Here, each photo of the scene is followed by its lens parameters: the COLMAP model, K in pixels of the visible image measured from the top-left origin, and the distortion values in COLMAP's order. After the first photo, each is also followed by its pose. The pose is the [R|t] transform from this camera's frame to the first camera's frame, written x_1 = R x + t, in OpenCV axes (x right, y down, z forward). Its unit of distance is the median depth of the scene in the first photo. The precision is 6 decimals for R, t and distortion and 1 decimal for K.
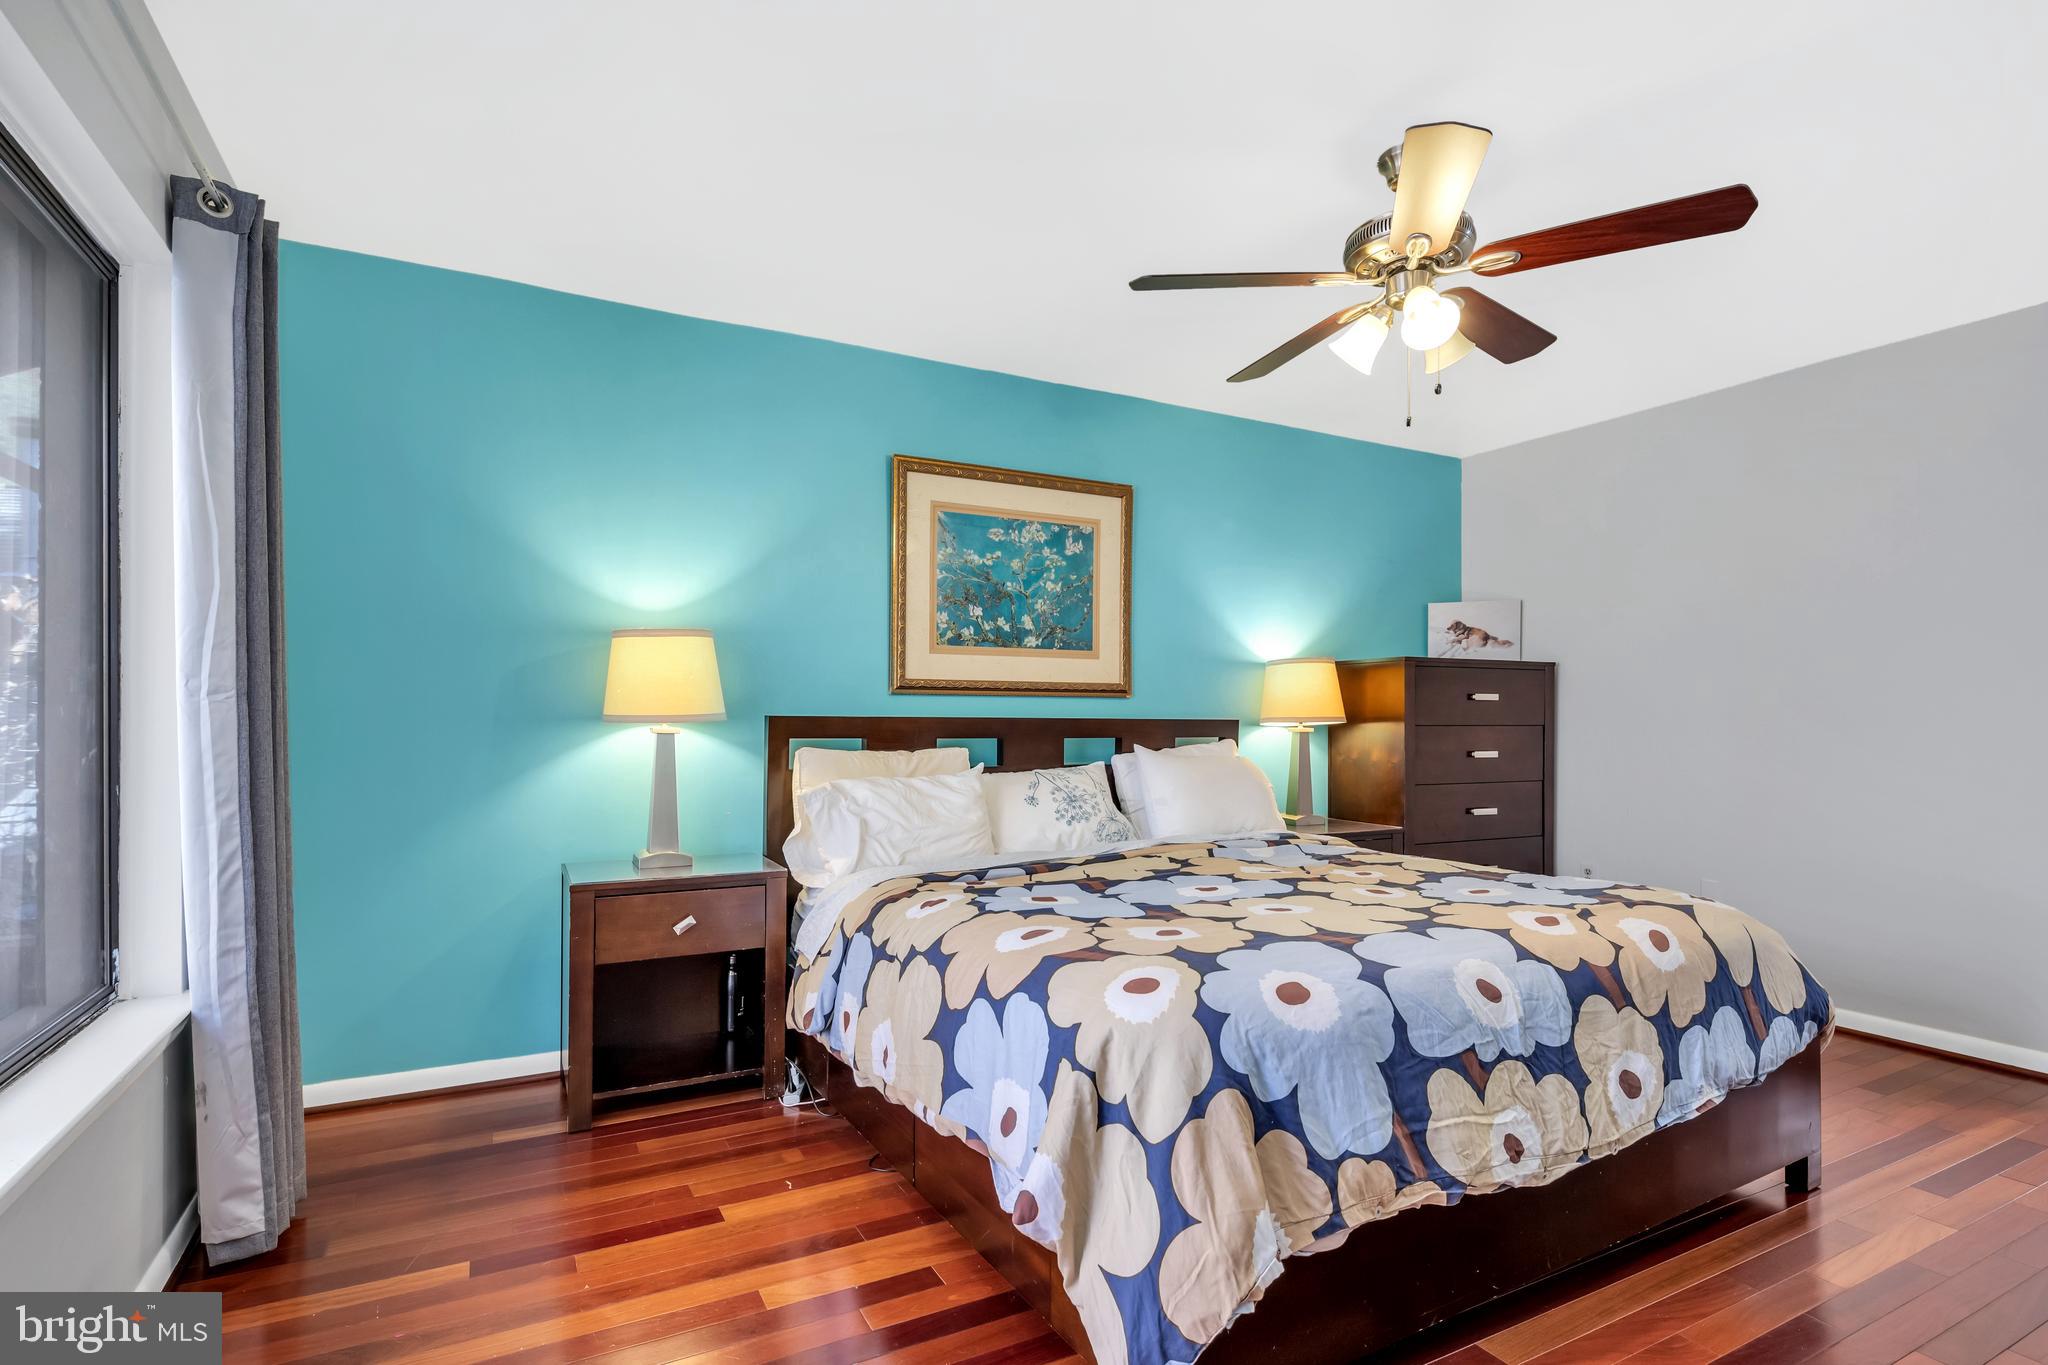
lens RADIAL K [[999.5, 0, 1018.3], [0, 999.5, 718.6], [0, 0, 1]] dist [0.004052, -0.003921]
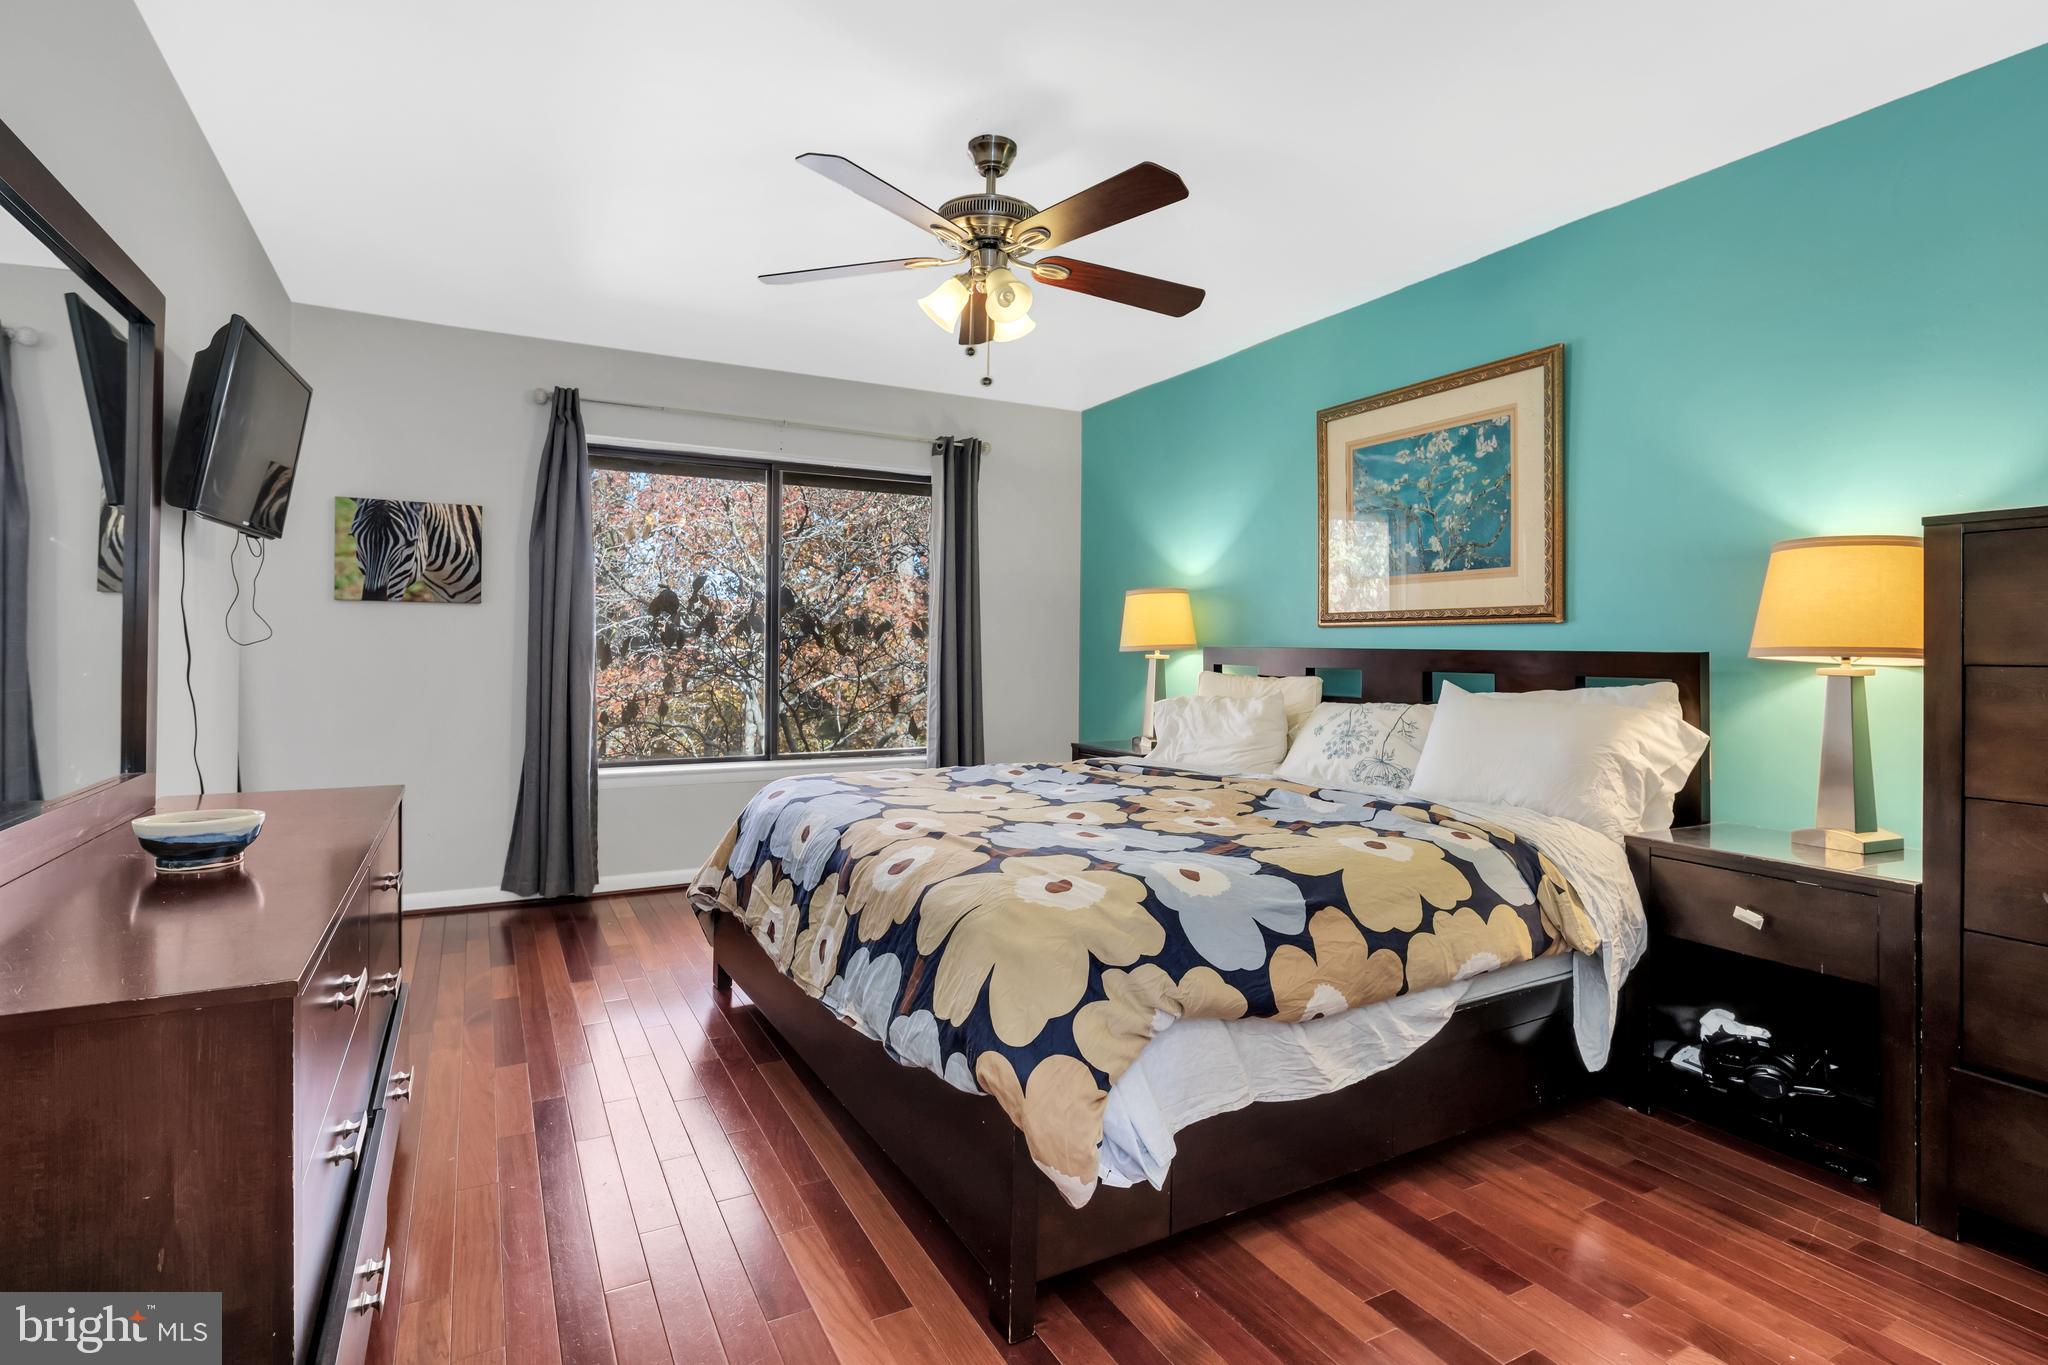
lens RADIAL K [[999.5, 0, 1031.8], [0, 999.5, 644.4], [0, 0, 1]] dist [0.004052, -0.003921]
pose [[0.019429, -0.005846, -0.999794, 0.903918], [-0.009050, 0.999941, -0.006022, 0.003783], [0.999770, 0.009165, 0.019375, 0.613840]]
